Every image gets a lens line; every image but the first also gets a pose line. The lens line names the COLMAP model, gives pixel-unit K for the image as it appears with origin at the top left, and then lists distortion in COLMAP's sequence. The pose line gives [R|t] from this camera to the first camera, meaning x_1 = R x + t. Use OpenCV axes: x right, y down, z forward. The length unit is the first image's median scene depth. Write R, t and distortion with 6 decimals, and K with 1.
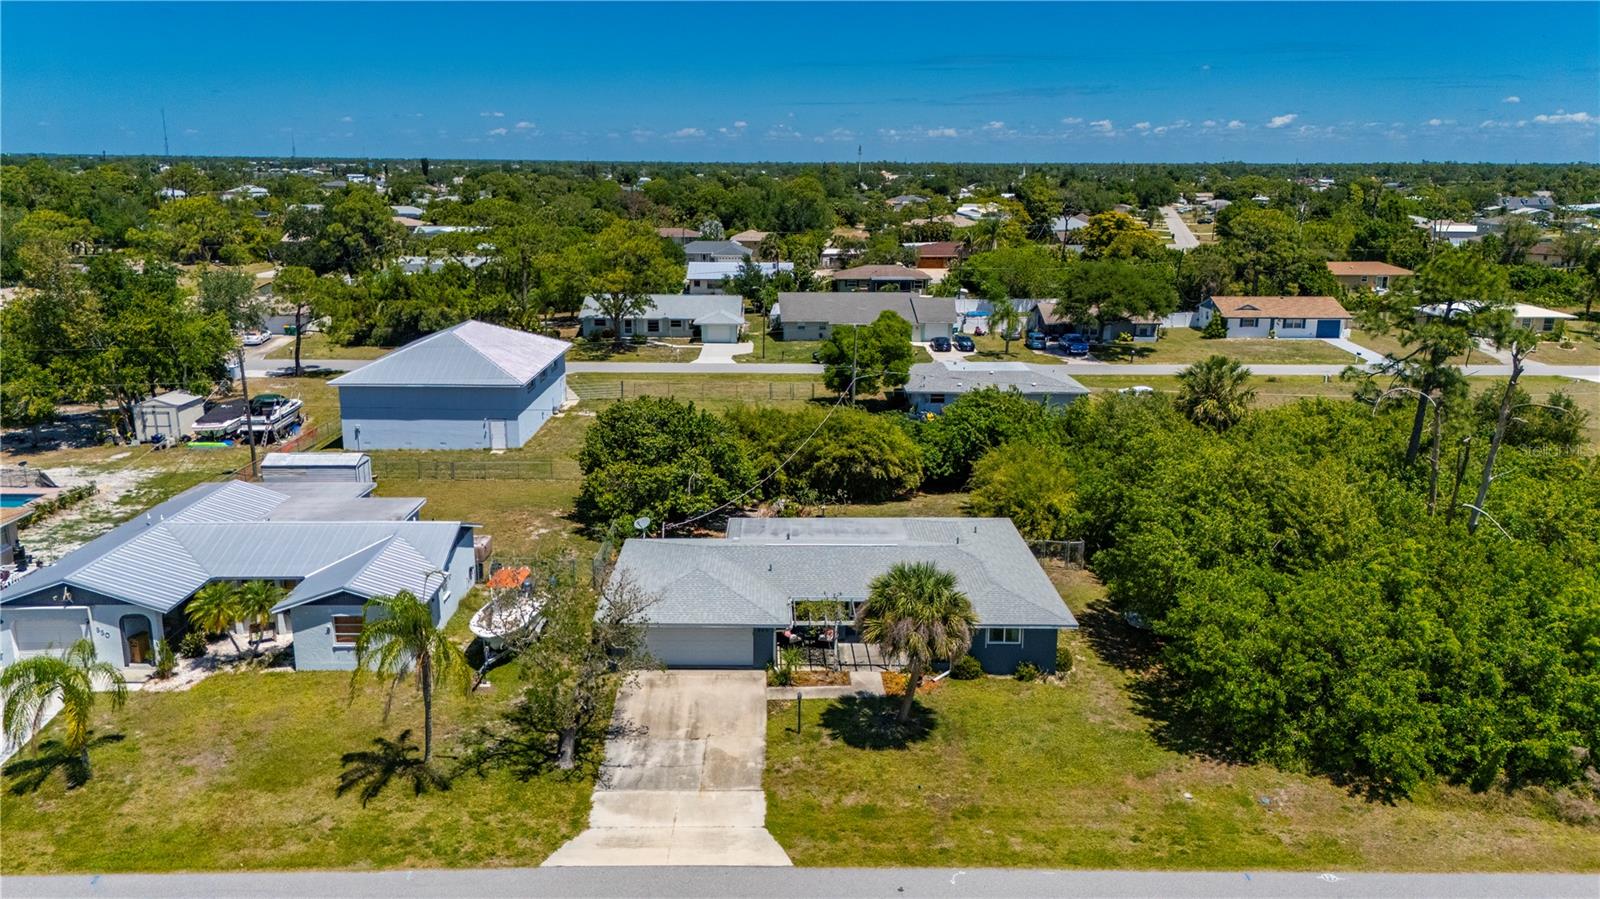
lens RADIAL K [[1177.4, 0, 800.0], [0, 1177.4, 449.5], [0, 0, 1]] dist [0.040563, -0.008906]
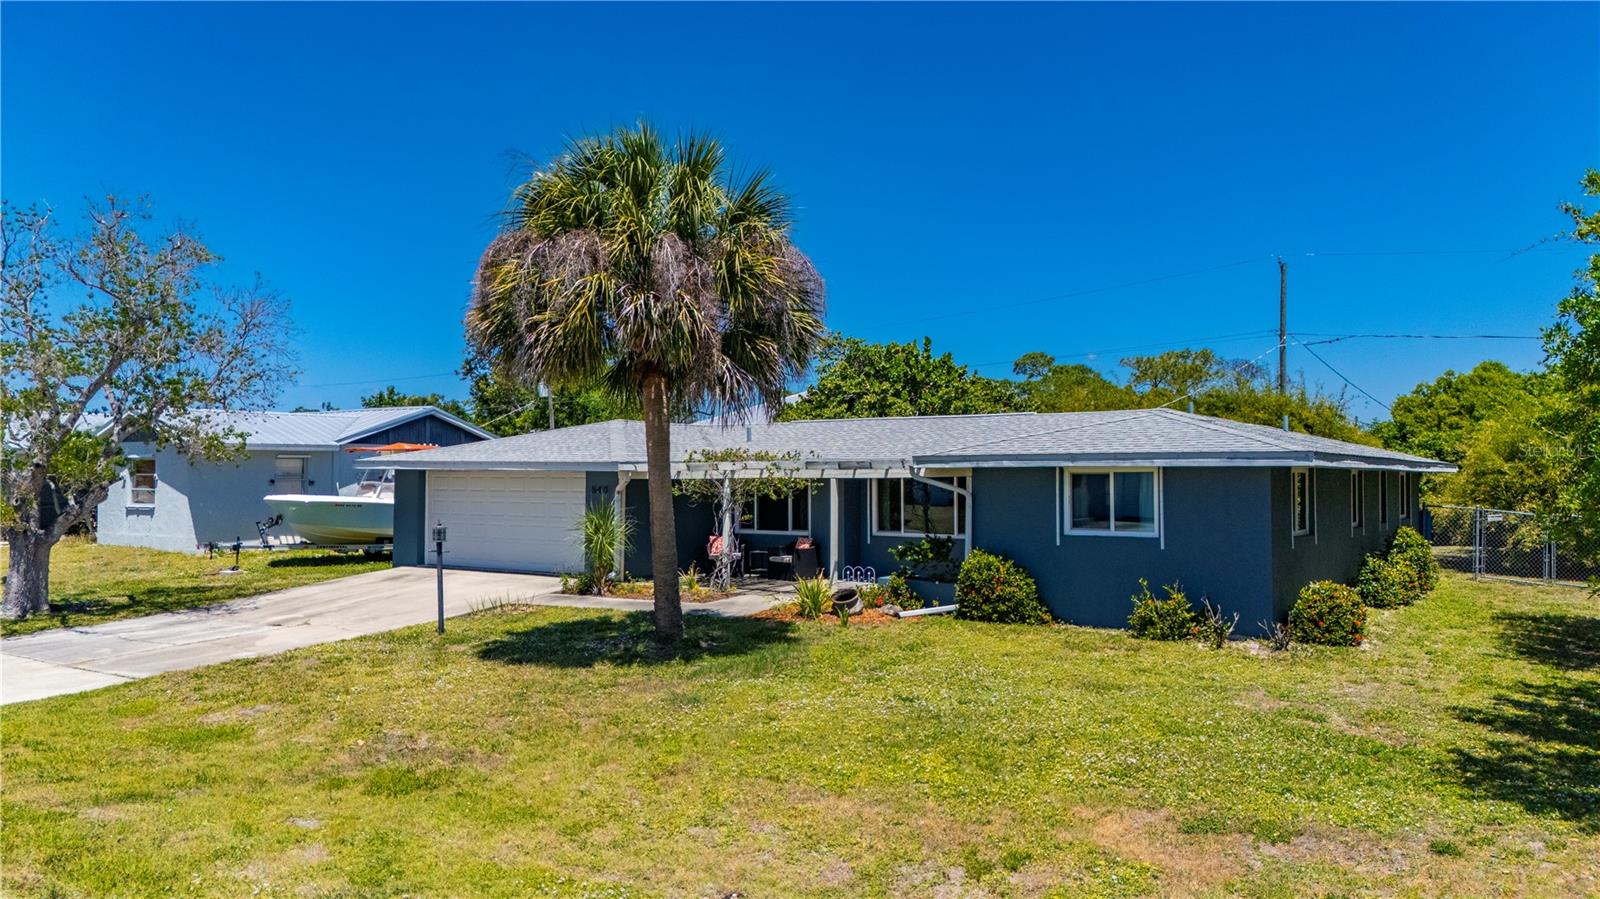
lens RADIAL K [[1177.4, 0, 800.0], [0, 1177.4, 449.5], [0, 0, 1]] dist [0.040563, -0.008906]
pose [[0.812115, -0.020962, -0.583121, 0.337442], [-0.135848, 0.965100, -0.223889, 0.257829], [0.567464, 0.261040, 0.780925, 0.753940]]
